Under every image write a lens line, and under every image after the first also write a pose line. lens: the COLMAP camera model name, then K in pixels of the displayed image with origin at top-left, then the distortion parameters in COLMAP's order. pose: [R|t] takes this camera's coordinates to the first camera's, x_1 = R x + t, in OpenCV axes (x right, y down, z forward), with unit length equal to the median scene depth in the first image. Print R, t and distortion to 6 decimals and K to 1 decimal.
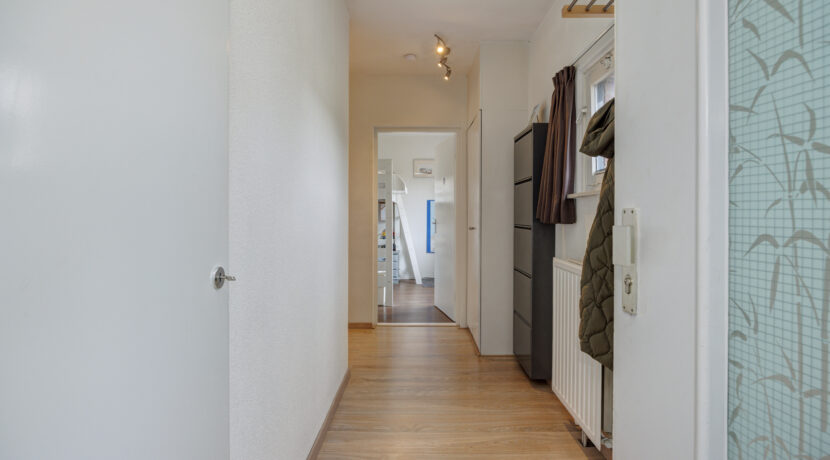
lens RADIAL K [[340.7, 0, 413.8], [0, 340.7, 214.1], [0, 0, 1]] dist [-0.011859, 0.000006]
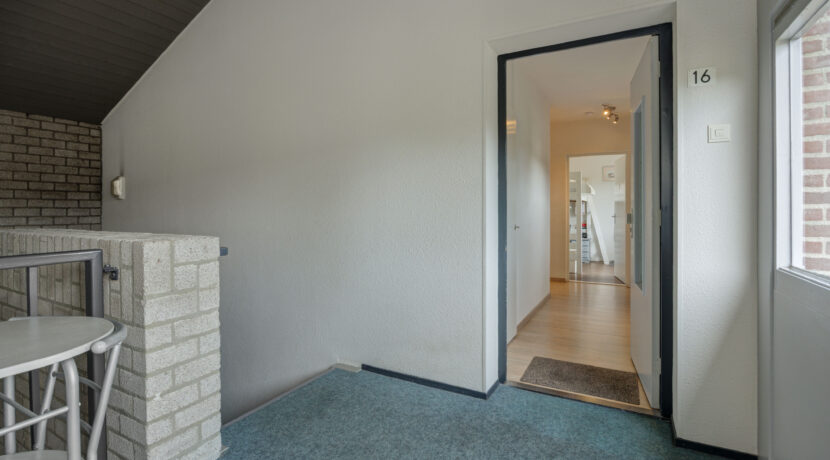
lens RADIAL K [[391.2, 0, 414.7], [0, 391.2, 216.0], [0, 0, 1]] dist [0.001127, 0.000056]
pose [[0.870851, -0.001185, -0.491545, 0.132538], [0.007222, 0.999920, 0.010384, 0.002766], [0.491493, -0.012593, 0.870790, -0.762481]]
